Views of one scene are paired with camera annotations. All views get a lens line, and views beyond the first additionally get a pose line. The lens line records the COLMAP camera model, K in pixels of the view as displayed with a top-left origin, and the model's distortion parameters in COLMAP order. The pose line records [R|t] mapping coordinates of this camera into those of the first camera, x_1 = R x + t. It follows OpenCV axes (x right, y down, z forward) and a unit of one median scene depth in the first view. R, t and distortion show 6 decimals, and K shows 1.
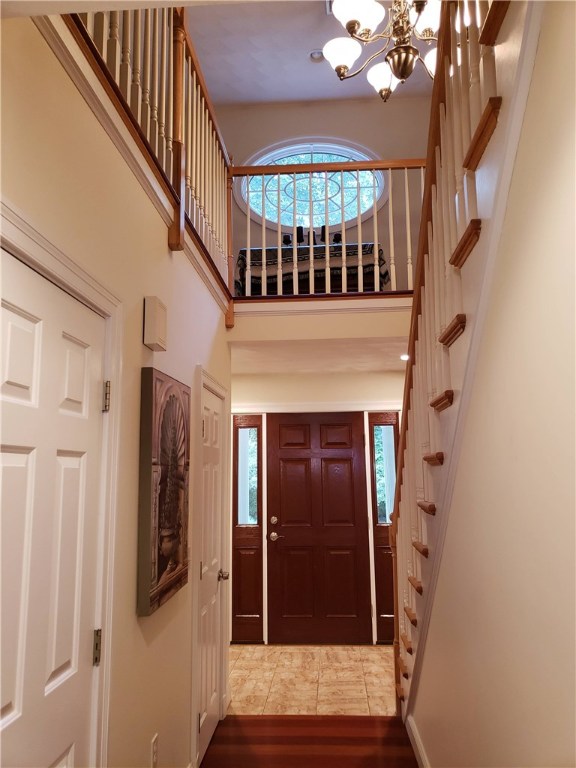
lens RADIAL K [[598.3, 0, 288.4], [0, 598.3, 385.0], [0, 0, 1]] dist [0.025111, -0.017960]
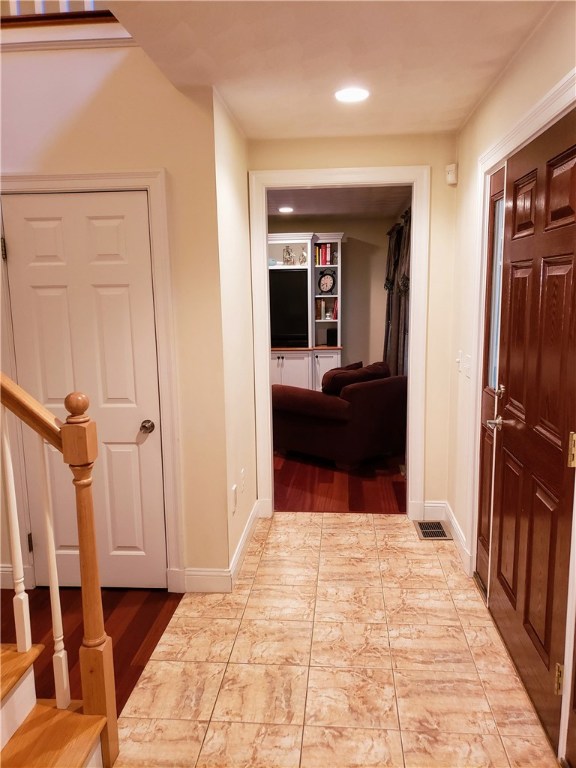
lens RADIAL K [[598.3, 0, 287.1], [0, 598.3, 384.1], [0, 0, 1]] dist [0.025111, -0.017960]
pose [[-0.023045, 0.165596, -0.985924, 0.536471], [0.166828, 0.972995, 0.159525, 0.143646], [0.985717, -0.160803, -0.050049, 1.025893]]
